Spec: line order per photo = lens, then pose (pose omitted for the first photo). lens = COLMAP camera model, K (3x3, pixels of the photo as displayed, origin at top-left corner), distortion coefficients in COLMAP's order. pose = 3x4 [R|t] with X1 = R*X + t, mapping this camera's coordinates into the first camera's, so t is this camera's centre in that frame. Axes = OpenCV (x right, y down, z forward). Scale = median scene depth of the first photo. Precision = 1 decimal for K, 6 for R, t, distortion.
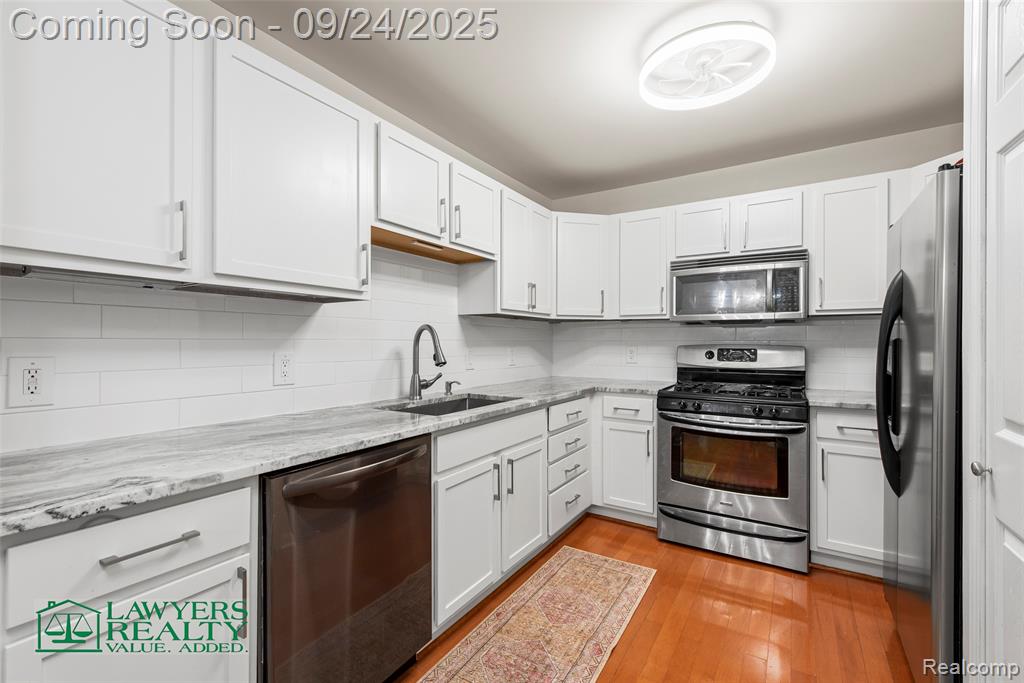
lens RADIAL K [[451.8, 0, 509.2], [0, 451.8, 343.5], [0, 0, 1]] dist [0.010969, -0.003226]
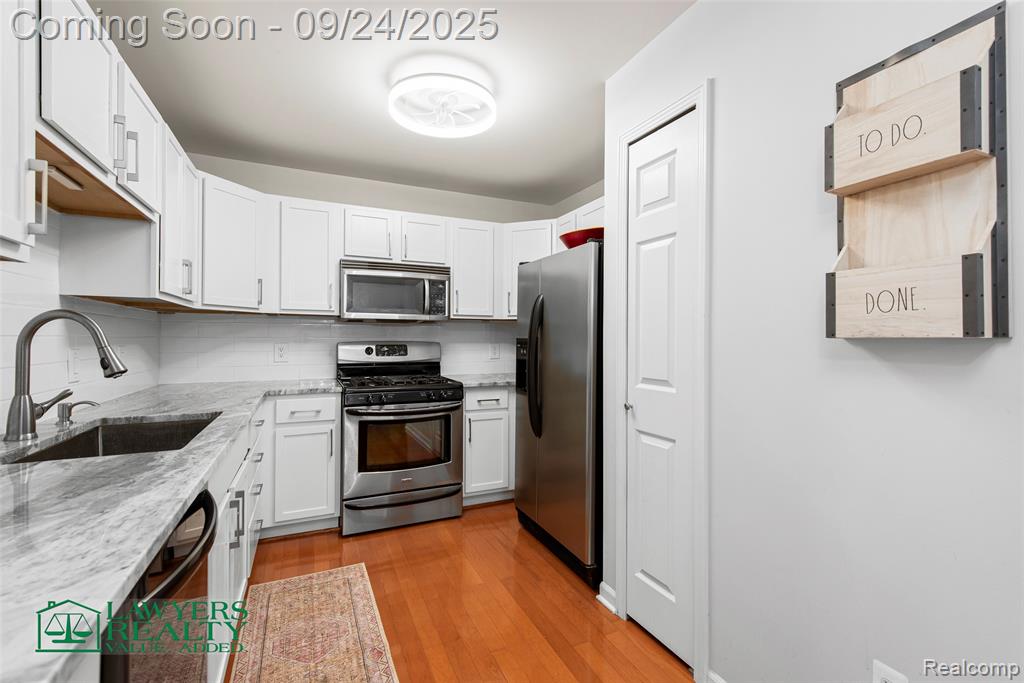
lens RADIAL K [[451.8, 0, 515.9], [0, 451.8, 337.6], [0, 0, 1]] dist [0.010969, -0.003226]
pose [[0.533042, 0.002508, 0.846085, -0.326605], [0.001517, 0.999991, -0.003919, -0.001643], [-0.846088, 0.003372, 0.533033, 0.151923]]
